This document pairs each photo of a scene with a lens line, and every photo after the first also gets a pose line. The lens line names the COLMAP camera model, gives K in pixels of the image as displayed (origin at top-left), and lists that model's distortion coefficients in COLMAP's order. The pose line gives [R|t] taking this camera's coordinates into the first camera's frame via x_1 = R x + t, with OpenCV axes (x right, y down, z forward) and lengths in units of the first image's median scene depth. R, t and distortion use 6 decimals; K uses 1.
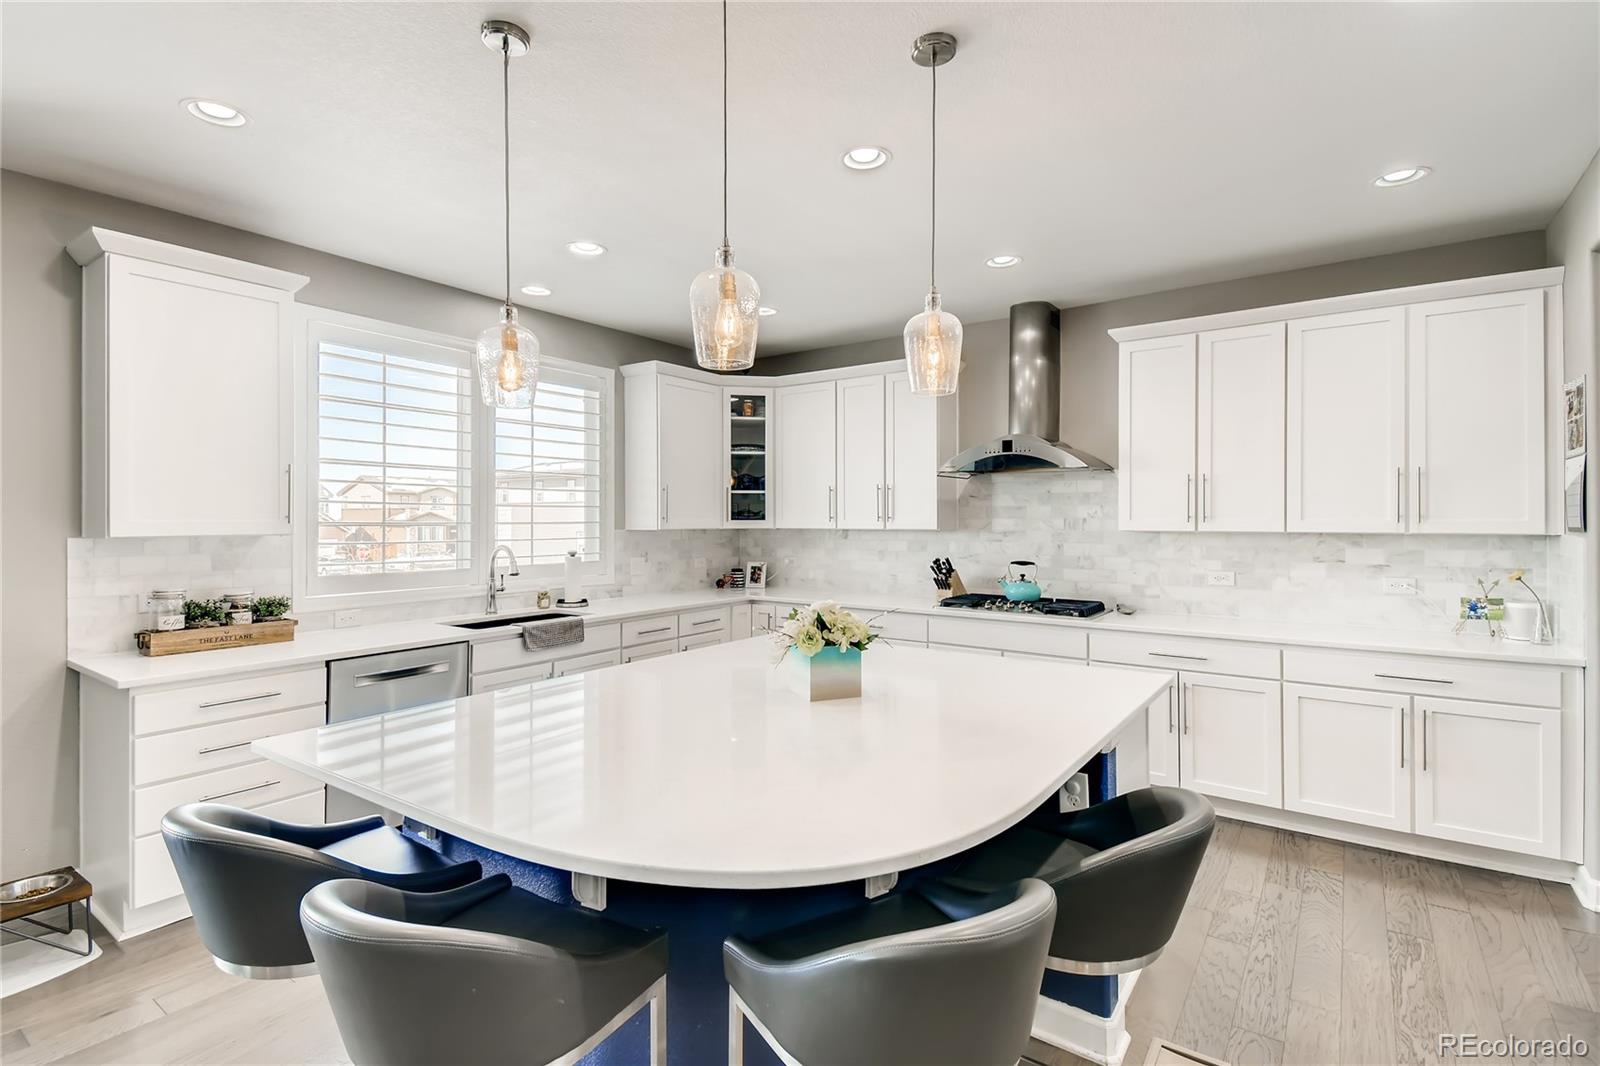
lens RADIAL K [[760.4, 0, 786.8], [0, 760.4, 513.6], [0, 0, 1]] dist [0.028082, -0.008384]
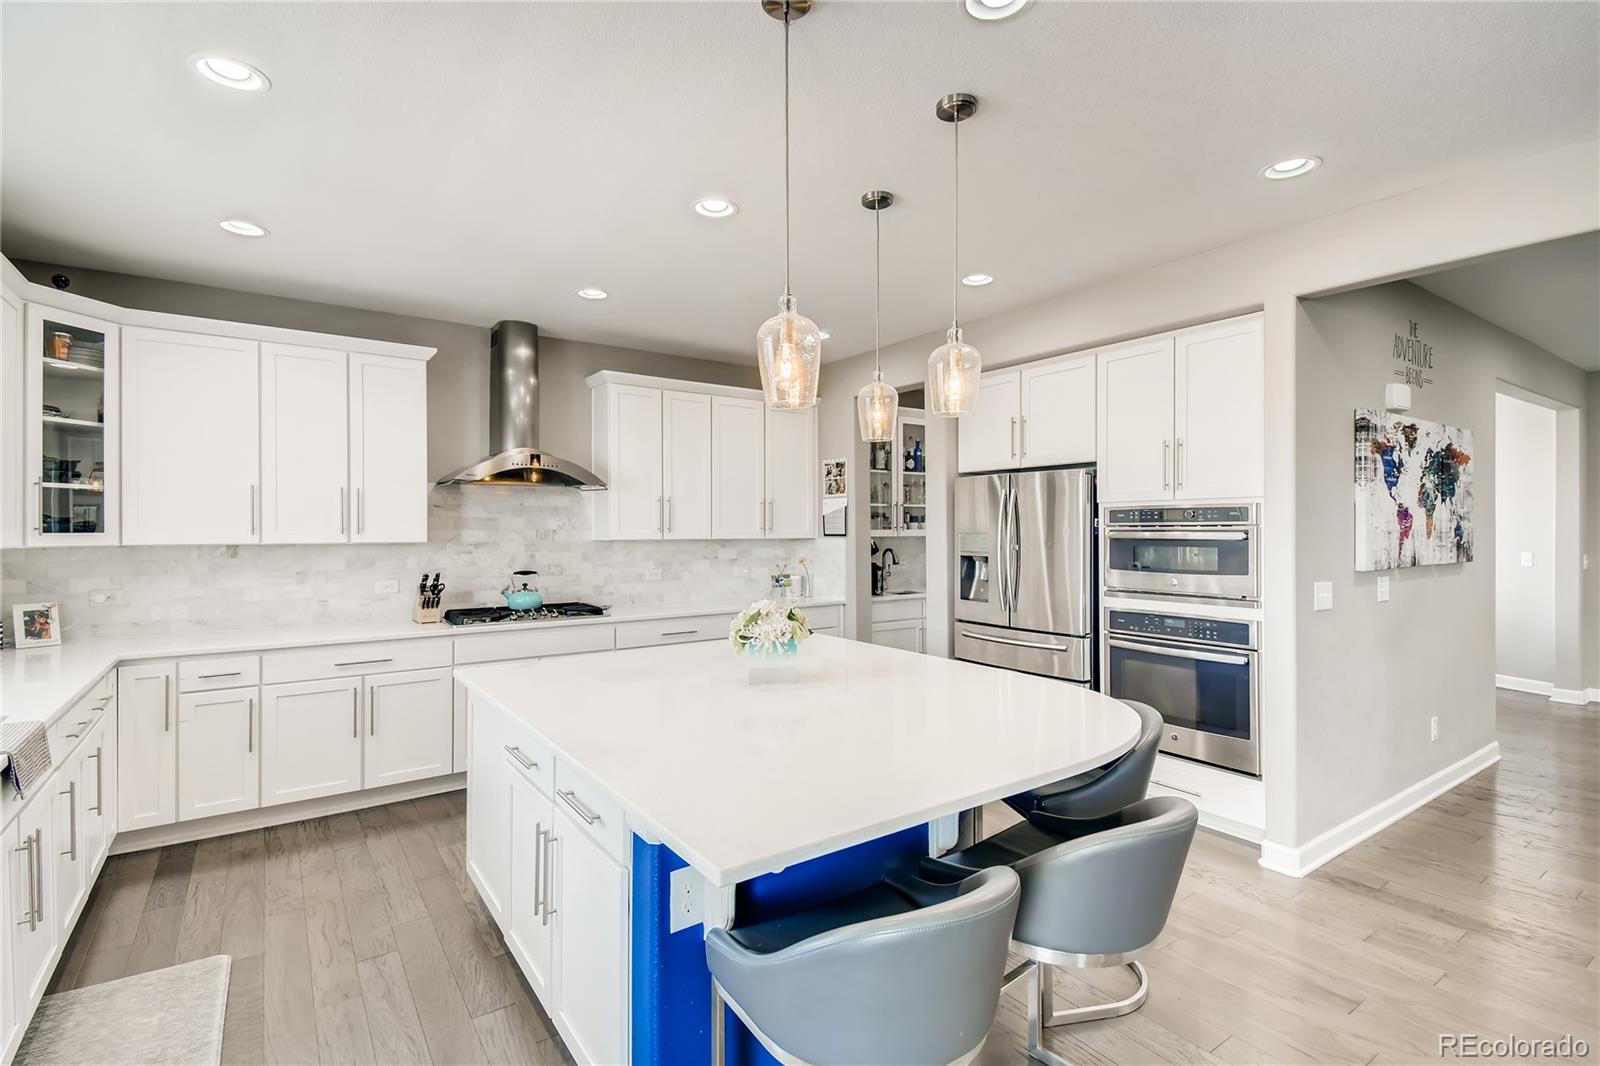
lens RADIAL K [[760.4, 0, 792.5], [0, 760.4, 529.2], [0, 0, 1]] dist [0.028082, -0.008384]
pose [[0.321073, 0.000330, 0.947054, -0.532049], [-0.004151, 0.999991, 0.001059, 0.002733], [-0.947045, -0.004272, 0.321071, 0.306300]]
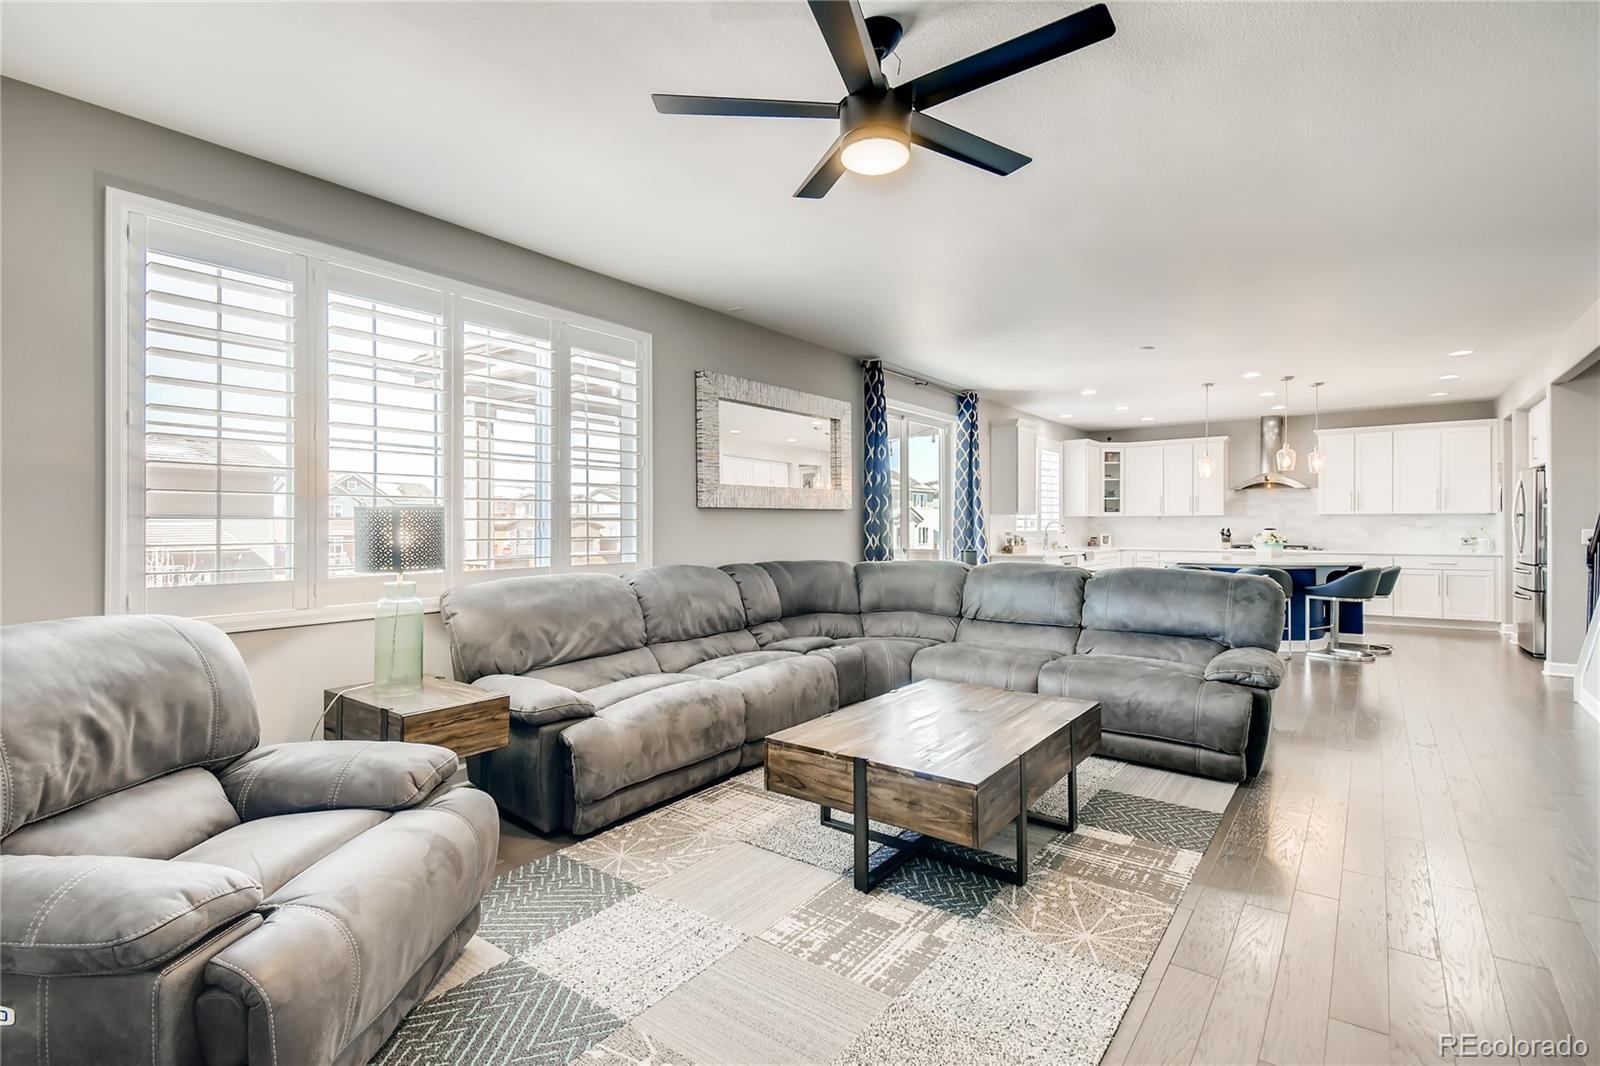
lens RADIAL K [[760.4, 0, 787.6], [0, 760.4, 520.9], [0, 0, 1]] dist [0.028082, -0.008384]
pose [[0.999759, -0.002401, -0.021806, -1.045196], [0.002425, 0.999997, 0.001042, 0.032543], [0.021804, -0.001095, 0.999762, -1.286720]]
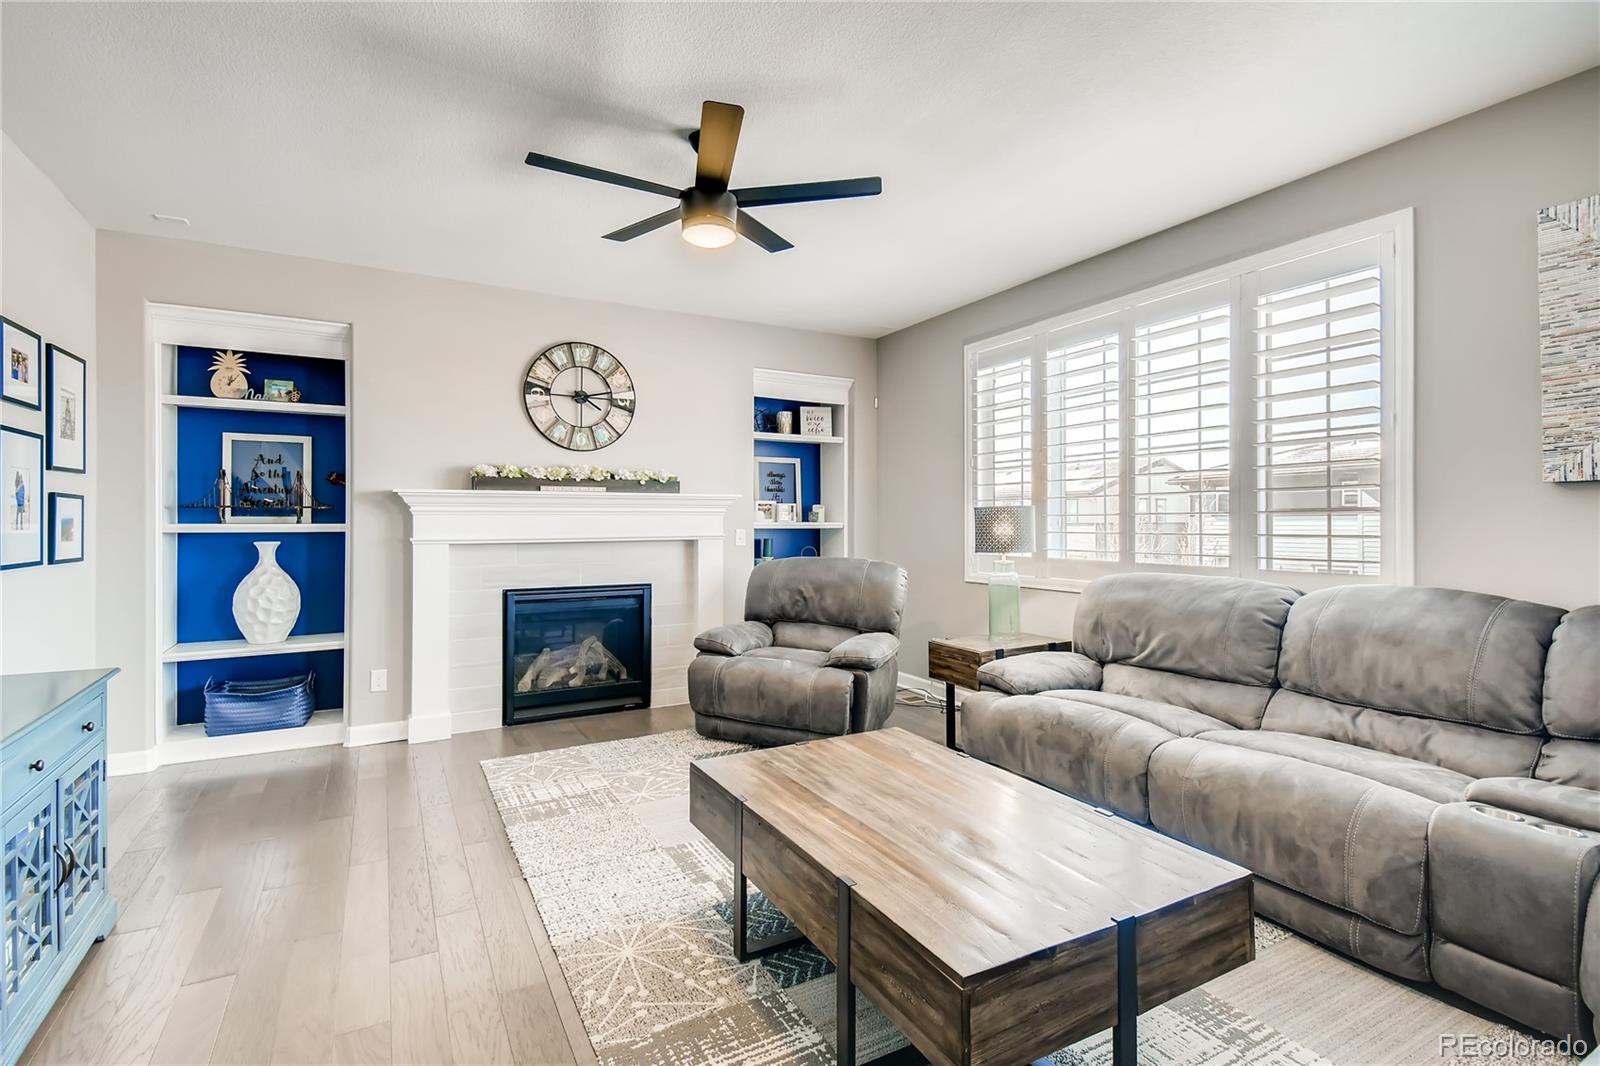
lens RADIAL K [[760.4, 0, 805.5], [0, 760.4, 520.2], [0, 0, 1]] dist [0.028082, -0.008384]
pose [[-0.427419, 0.000059, -0.904054, -0.501390], [0.008219, 0.999959, -0.003820, 0.037849], [0.904016, -0.009063, -0.427402, -0.509012]]
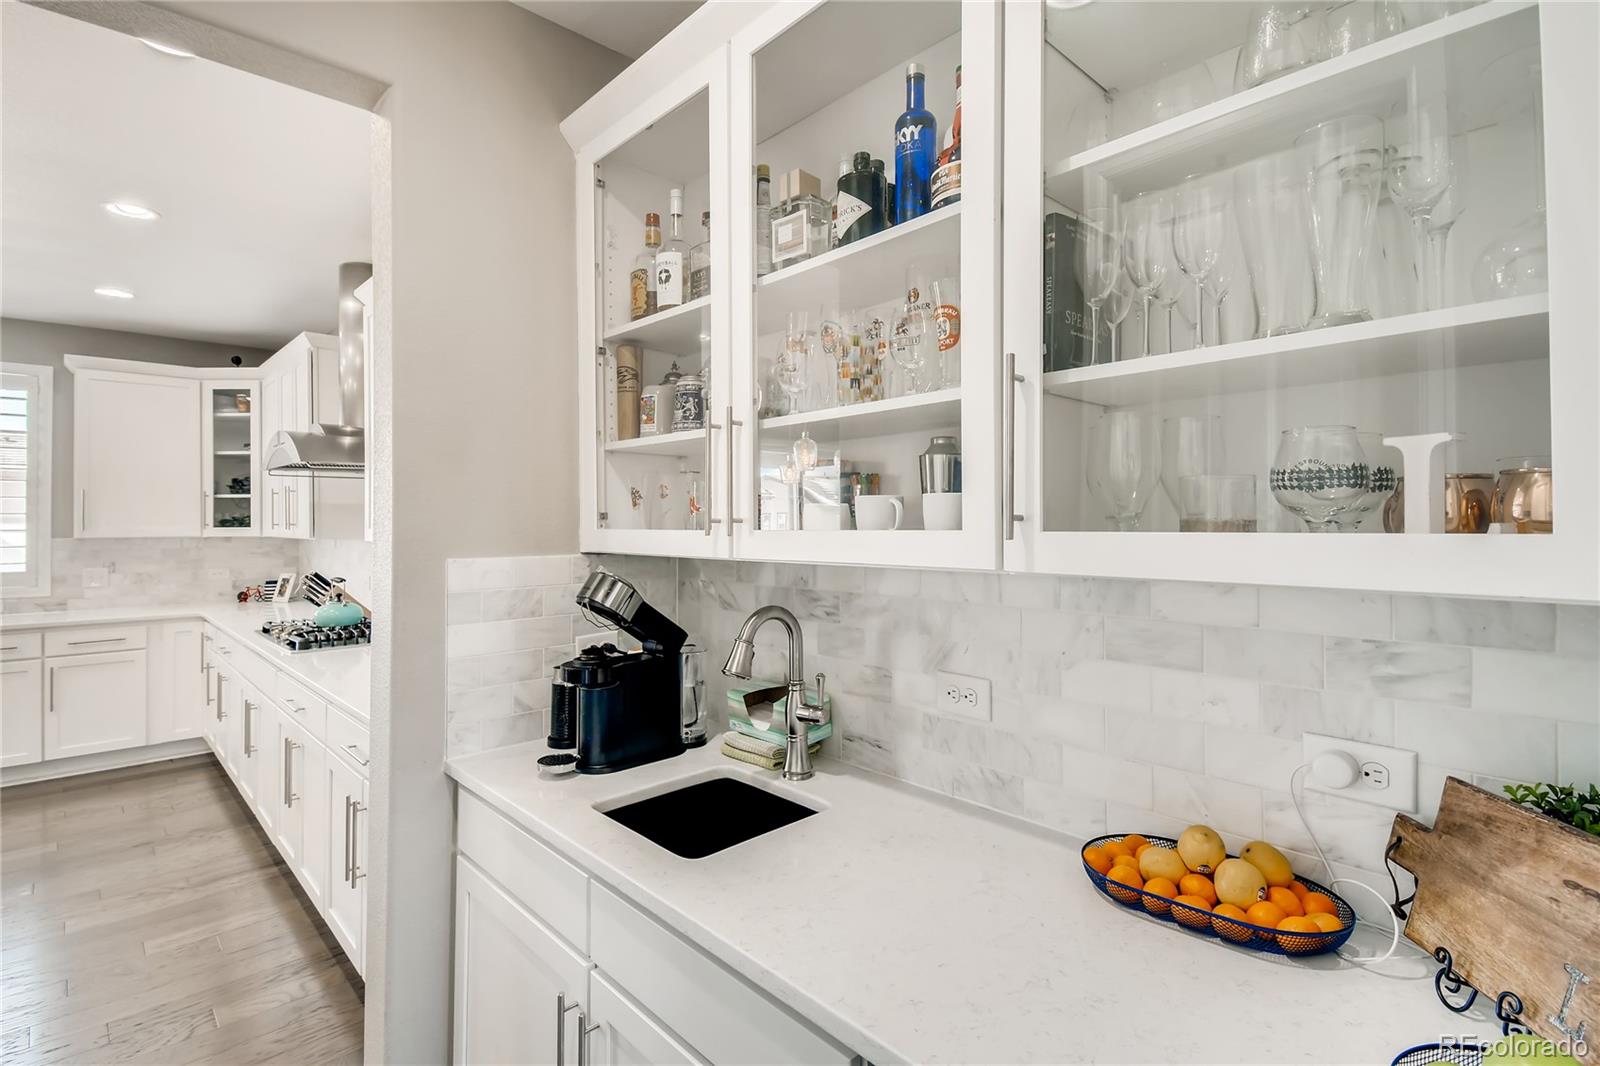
lens RADIAL K [[760.4, 0, 765.8], [0, 760.4, 516.2], [0, 0, 1]] dist [0.028082, -0.008384]
pose [[0.980044, -0.004063, -0.198741, 0.884592], [0.003779, 0.999991, -0.001806, -0.000982], [0.198746, 0.001019, 0.980050, 0.274165]]
